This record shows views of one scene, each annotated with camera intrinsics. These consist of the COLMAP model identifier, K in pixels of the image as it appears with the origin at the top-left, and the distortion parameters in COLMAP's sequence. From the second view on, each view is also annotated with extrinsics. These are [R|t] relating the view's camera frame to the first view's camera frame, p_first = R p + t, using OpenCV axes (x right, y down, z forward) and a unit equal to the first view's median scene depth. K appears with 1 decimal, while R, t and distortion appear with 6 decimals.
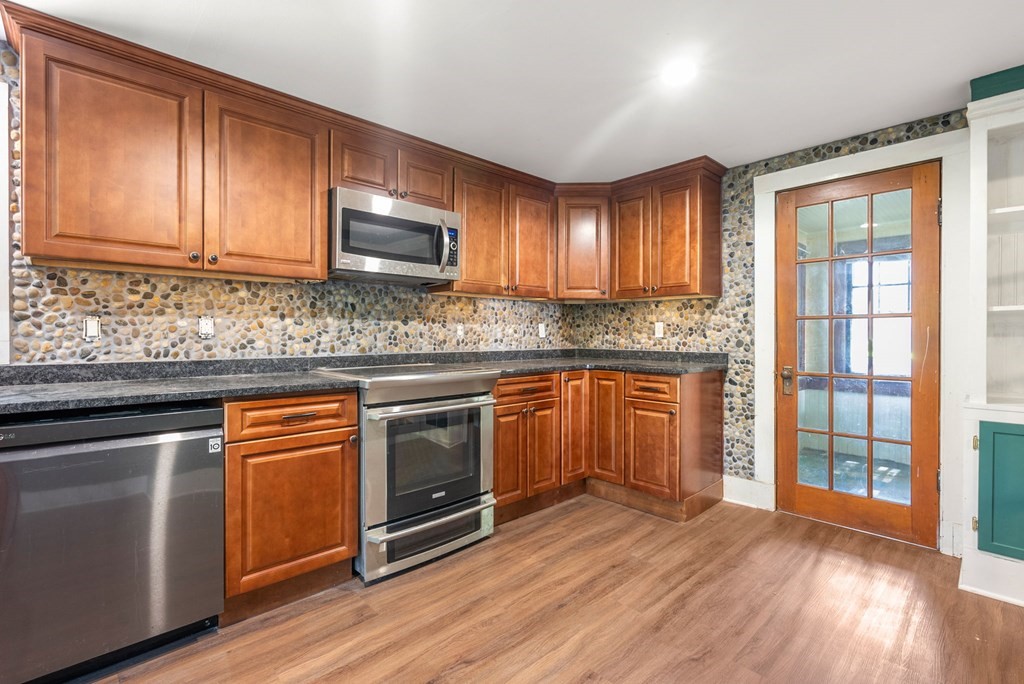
lens RADIAL K [[470.5, 0, 515.0], [0, 470.5, 332.8], [0, 0, 1]] dist [0.005977, 0.000870]
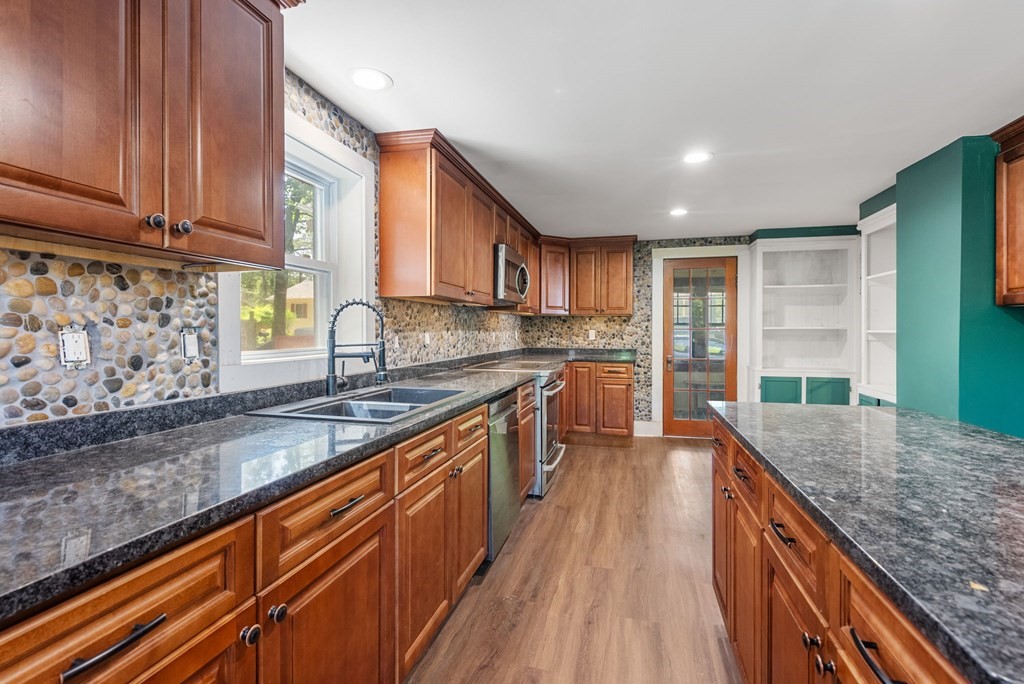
lens RADIAL K [[470.5, 0, 515.0], [0, 470.5, 332.8], [0, 0, 1]] dist [0.005977, 0.000870]
pose [[0.844983, -0.003037, 0.534785, -0.963433], [-0.002833, 0.999944, 0.010156, -0.036770], [-0.534786, -0.010097, 0.844927, -0.235184]]
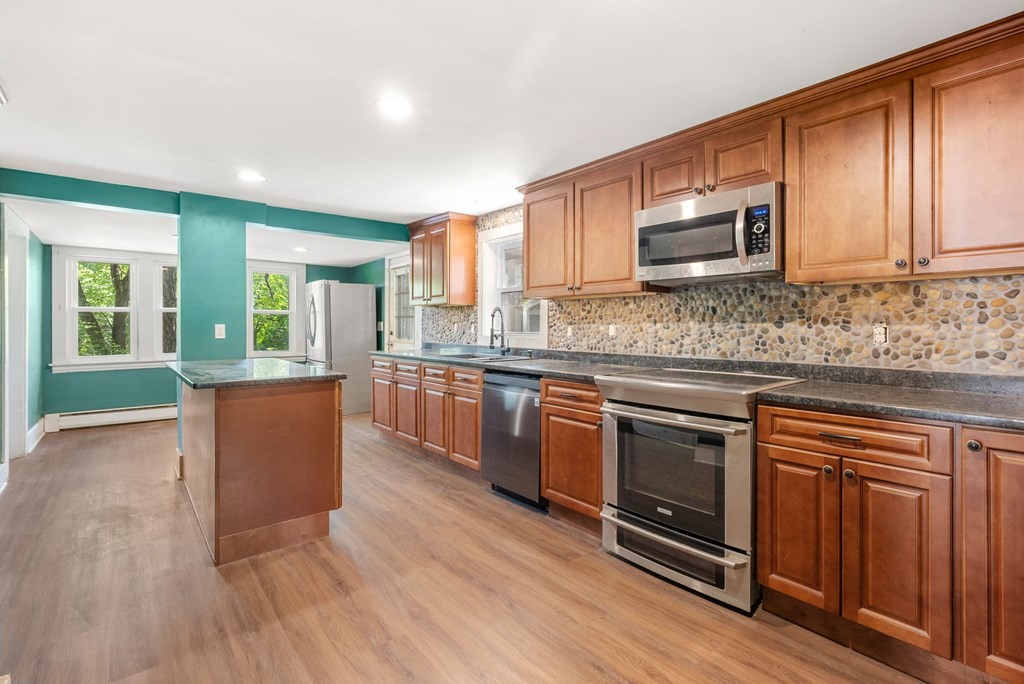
lens RADIAL K [[470.5, 0, 515.0], [0, 470.5, 332.8], [0, 0, 1]] dist [0.005977, 0.000870]
pose [[-0.051370, 0.010454, -0.998625, 0.668450], [-0.000442, 0.999945, 0.010490, -0.017625], [0.998680, 0.000980, -0.051363, 0.639129]]
